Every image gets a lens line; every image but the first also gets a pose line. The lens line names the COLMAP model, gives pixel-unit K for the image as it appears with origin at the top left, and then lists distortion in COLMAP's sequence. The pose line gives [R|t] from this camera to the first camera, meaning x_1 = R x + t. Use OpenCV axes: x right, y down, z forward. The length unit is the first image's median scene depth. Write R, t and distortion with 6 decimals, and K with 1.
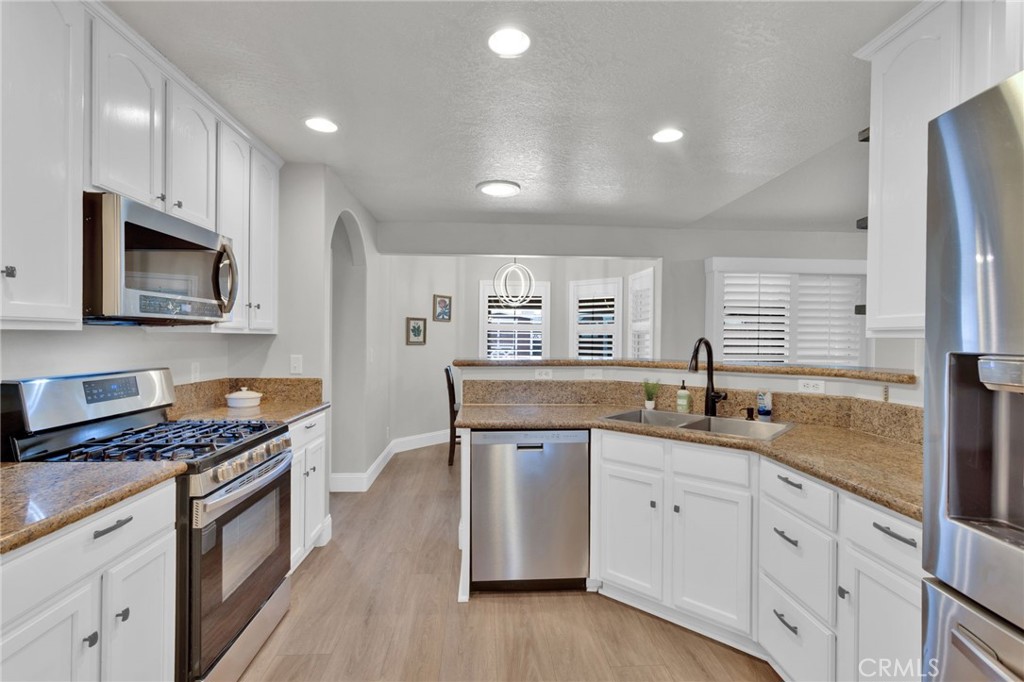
lens RADIAL K [[492.7, 0, 522.1], [0, 492.7, 341.1], [0, 0, 1]] dist [0.001422, 0.004609]
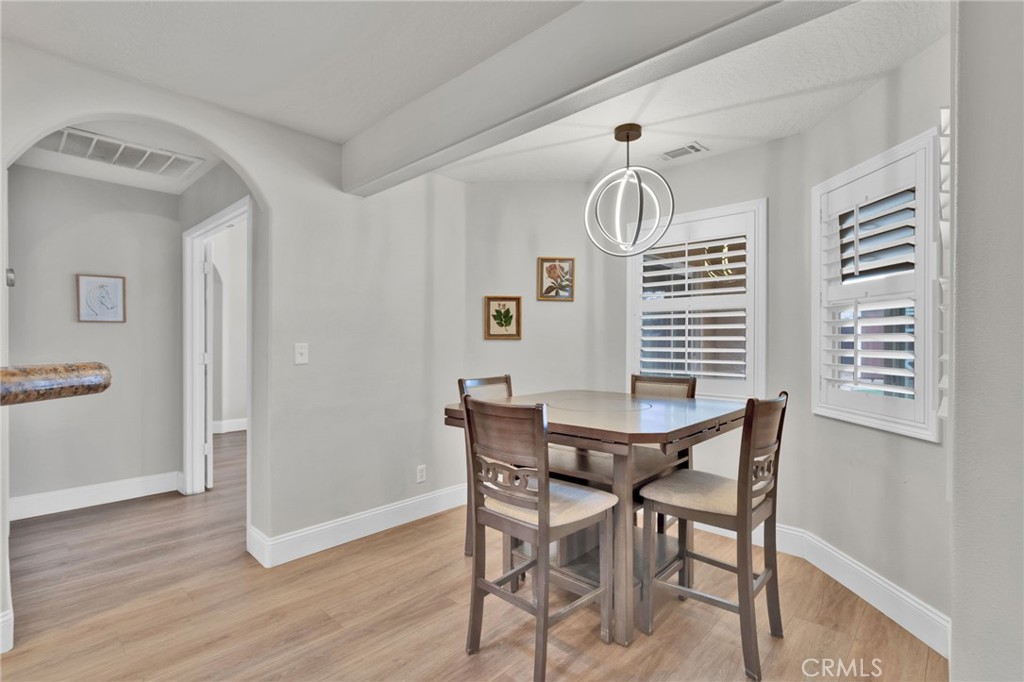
lens RADIAL K [[492.7, 0, 510.5], [0, 492.7, 339.0], [0, 0, 1]] dist [0.001422, 0.004609]
pose [[0.666875, -0.010943, -0.745089, 0.525802], [-0.001438, 0.999871, -0.015972, 0.033825], [0.745168, 0.011723, 0.666774, 1.180600]]
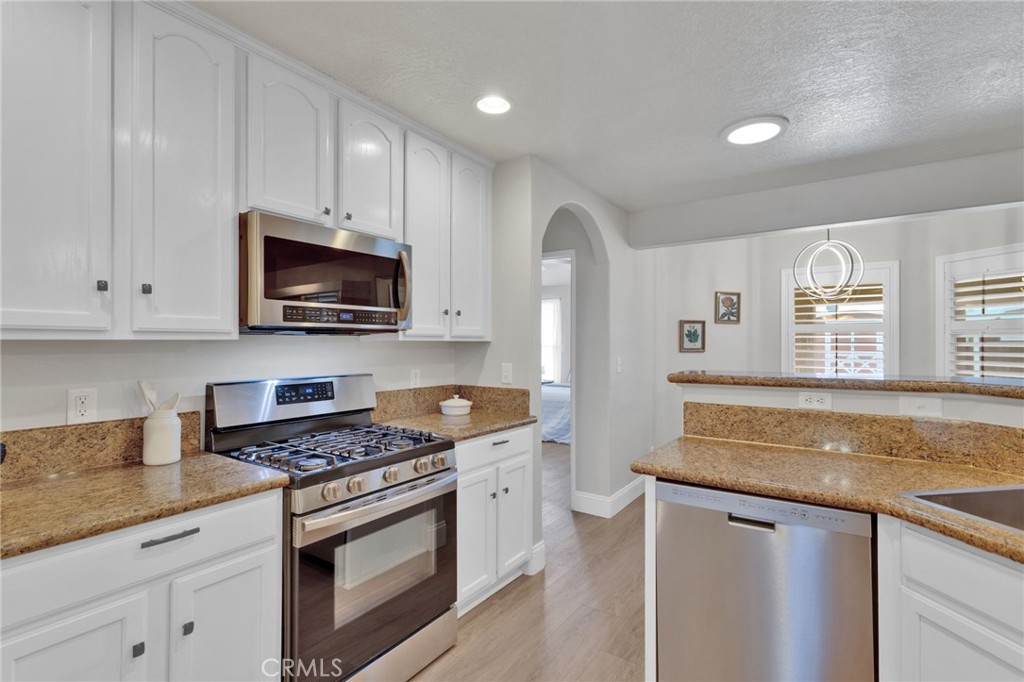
lens RADIAL K [[492.7, 0, 506.2], [0, 492.7, 342.1], [0, 0, 1]] dist [0.001422, 0.004609]
pose [[0.779788, -0.009516, -0.625971, 0.135332], [0.002515, 0.999924, -0.012068, -0.001116], [0.626038, 0.007836, 0.779753, 0.273451]]
